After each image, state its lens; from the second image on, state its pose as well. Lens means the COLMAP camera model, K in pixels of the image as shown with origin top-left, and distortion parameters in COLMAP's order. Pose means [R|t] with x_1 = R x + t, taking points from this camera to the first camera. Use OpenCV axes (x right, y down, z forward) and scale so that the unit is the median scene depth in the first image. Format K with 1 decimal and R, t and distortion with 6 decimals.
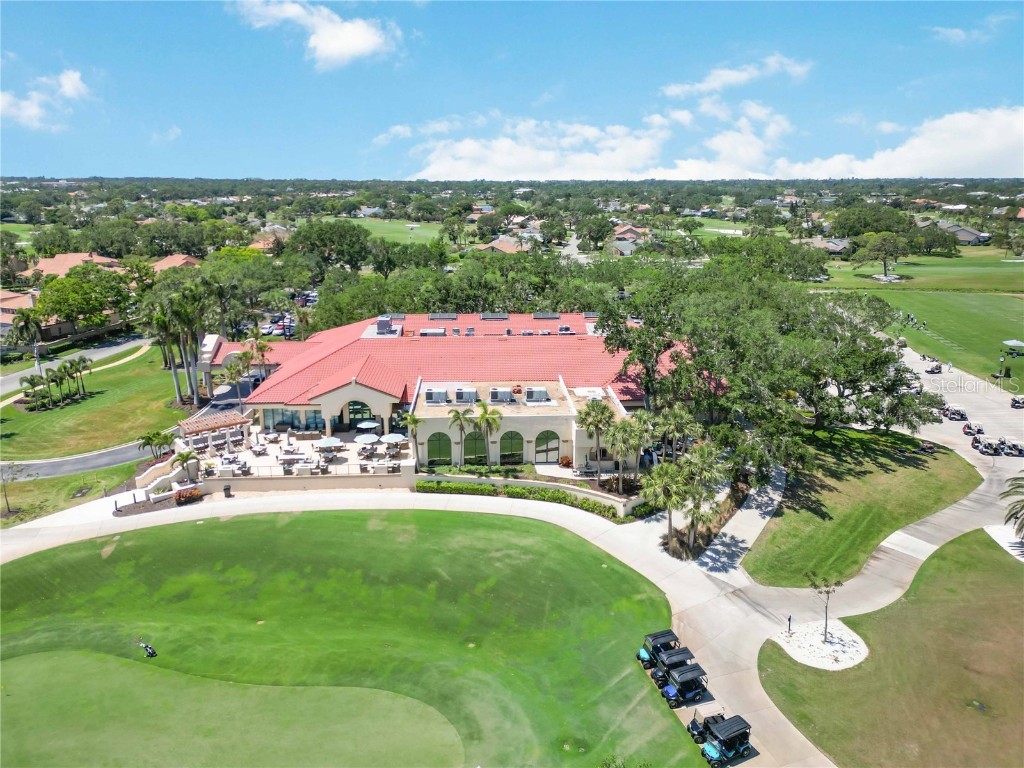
lens RADIAL K [[721.8, 0, 512.0], [0, 721.8, 384.0], [0, 0, 1]] dist [0.084965, -0.089037]
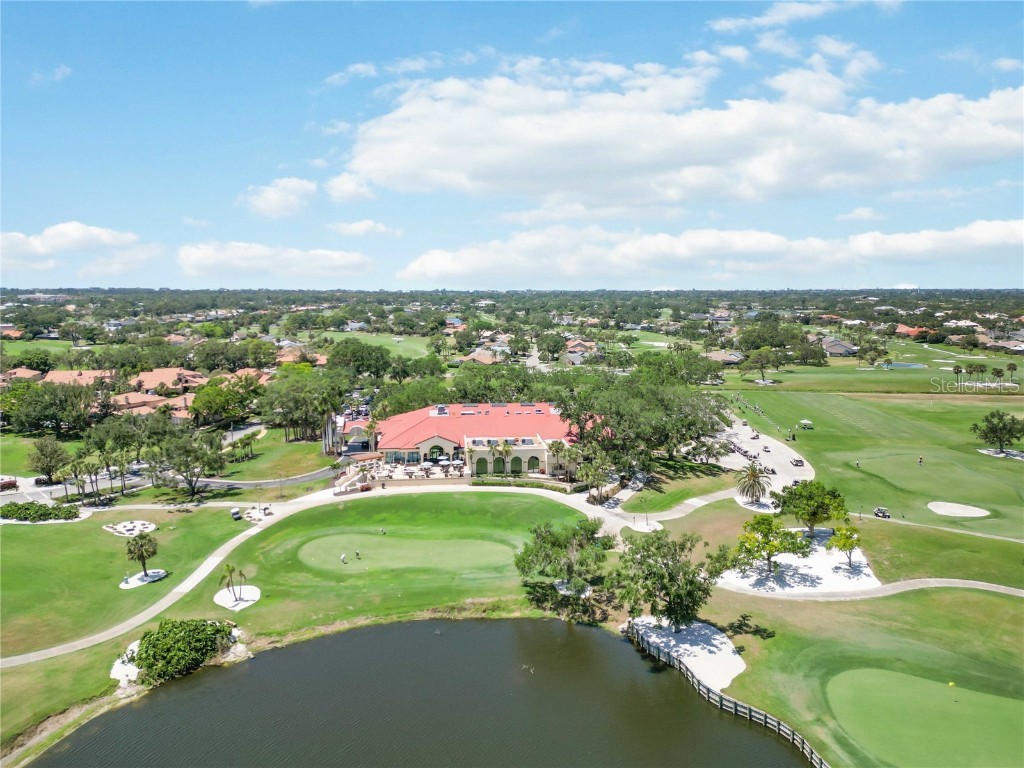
lens RADIAL K [[721.8, 0, 512.0], [0, 721.8, 384.0], [0, 0, 1]] dist [0.084965, -0.089037]
pose [[0.998333, -0.006123, 0.057387, -0.045094], [0.014160, 0.989950, -0.140708, 0.051496], [-0.055948, 0.141286, 0.988387, -0.374445]]
